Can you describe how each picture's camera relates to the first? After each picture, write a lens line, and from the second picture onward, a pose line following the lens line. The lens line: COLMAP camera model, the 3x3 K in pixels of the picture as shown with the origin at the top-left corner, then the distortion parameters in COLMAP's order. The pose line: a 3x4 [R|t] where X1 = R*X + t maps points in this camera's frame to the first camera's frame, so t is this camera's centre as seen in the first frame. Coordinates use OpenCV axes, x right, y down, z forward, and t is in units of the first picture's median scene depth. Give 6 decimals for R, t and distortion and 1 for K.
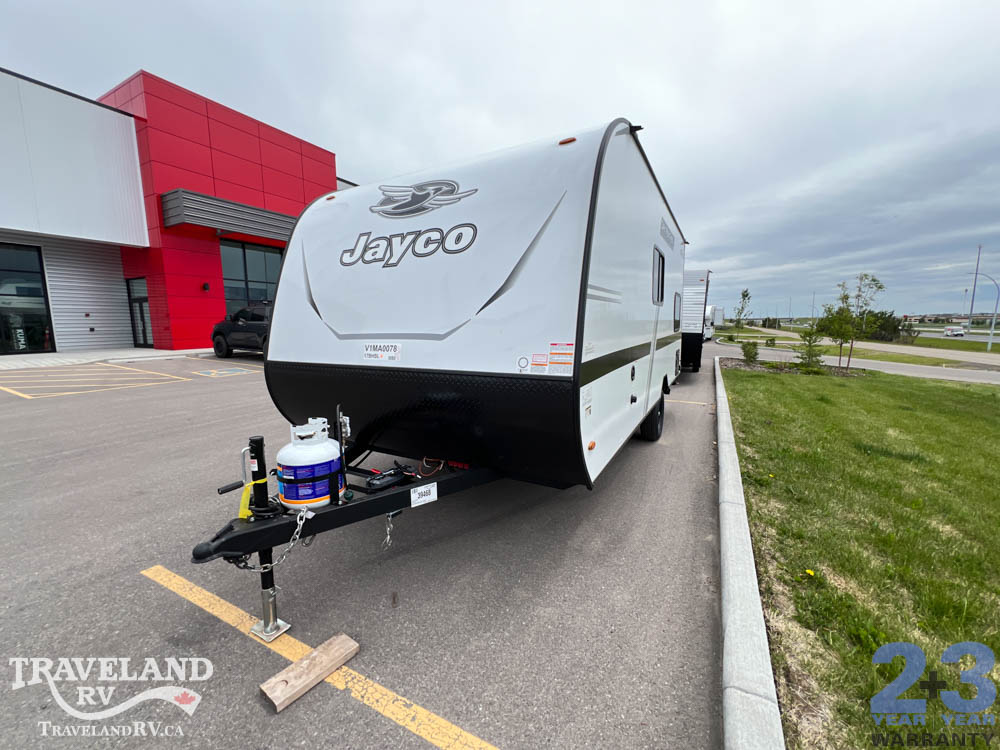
lens RADIAL K [[399.4, 0, 496.4], [0, 399.4, 376.3], [0, 0, 1]] dist [-0.001851, 0.000902]
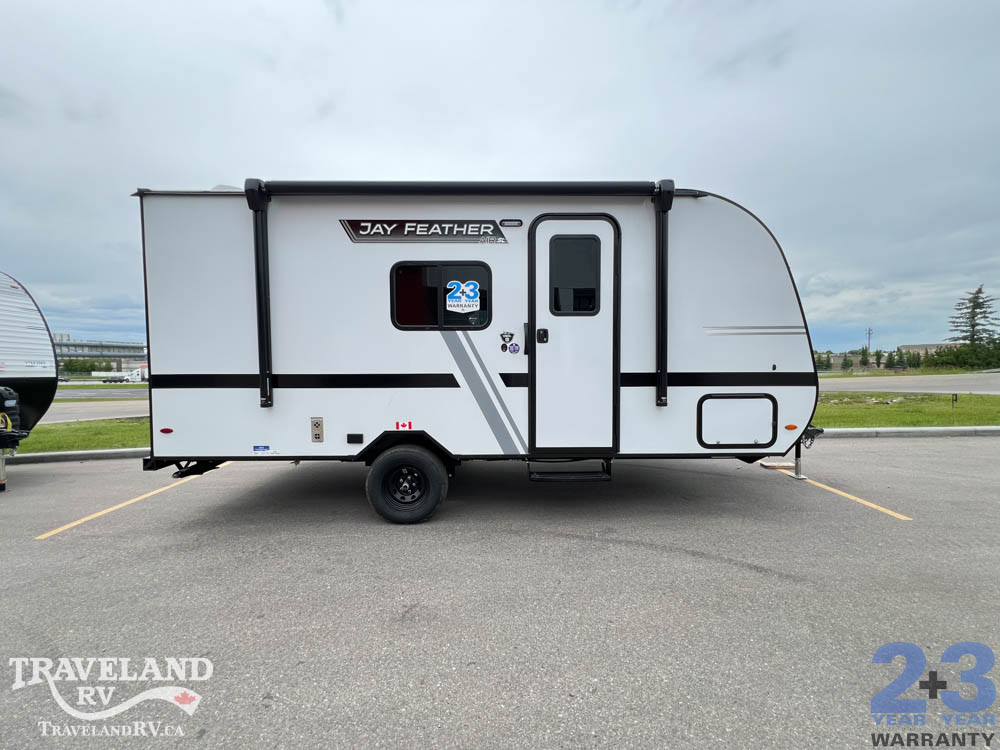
lens RADIAL K [[399.4, 0, 500.9], [0, 399.4, 374.2], [0, 0, 1]] dist [-0.001851, 0.000902]
pose [[-0.492439, -0.024601, 0.869999, -1.296279], [0.127019, 0.986867, 0.099801, -0.315850], [-0.861029, 0.159652, -0.482847, 2.660666]]
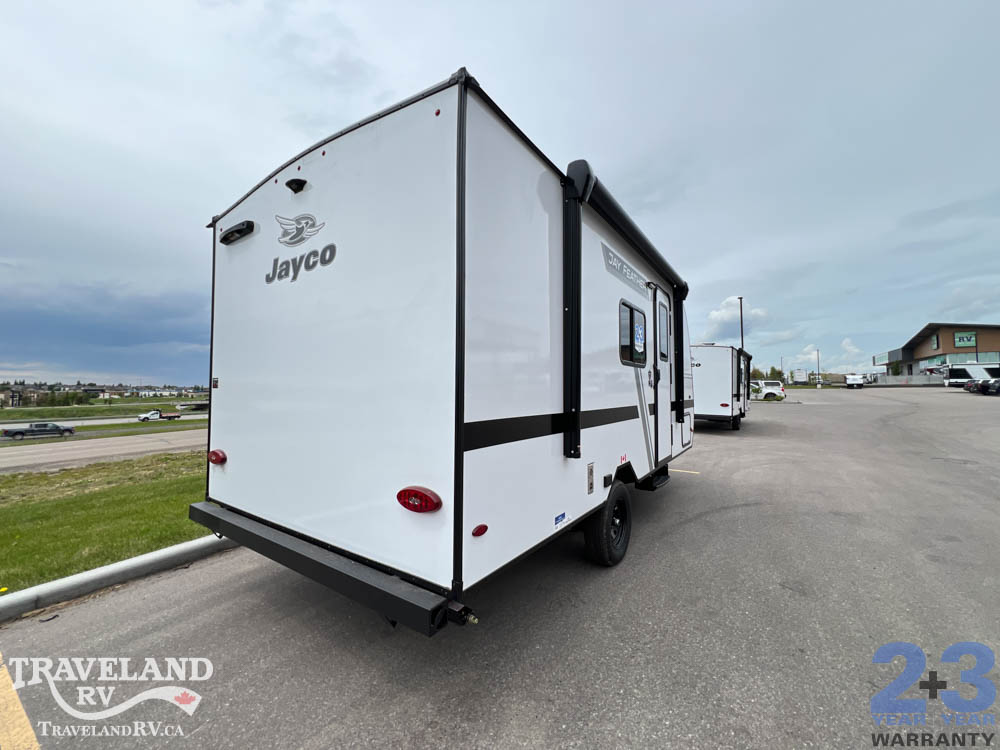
lens RADIAL K [[399.4, 0, 494.7], [0, 399.4, 375.6], [0, 0, 1]] dist [-0.001851, 0.000902]
pose [[-0.994099, 0.019435, 0.106724, 0.207184], [0.029553, 0.995128, 0.094058, -0.461559], [-0.104376, 0.096657, -0.989830, 3.607460]]
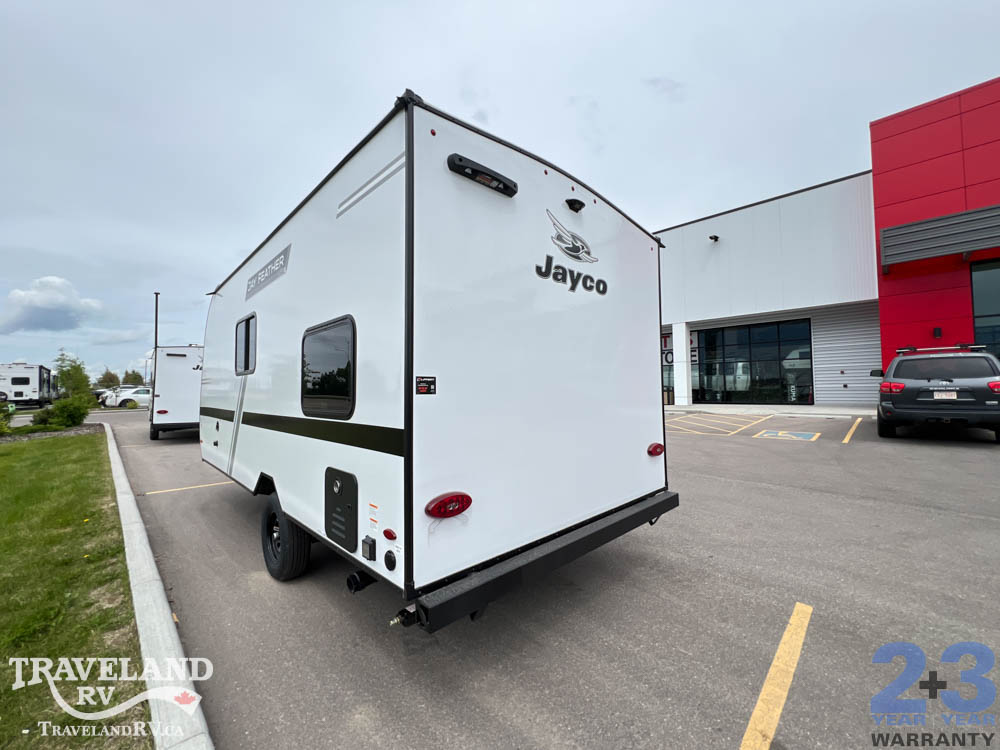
lens RADIAL K [[399.4, 0, 500.1], [0, 399.4, 375.3], [0, 0, 1]] dist [-0.001851, 0.000902]
pose [[-0.287387, -0.018684, -0.957632, 1.748840], [-0.109286, 0.993920, 0.013405, -0.394380], [0.951559, 0.108509, -0.287681, 2.859877]]
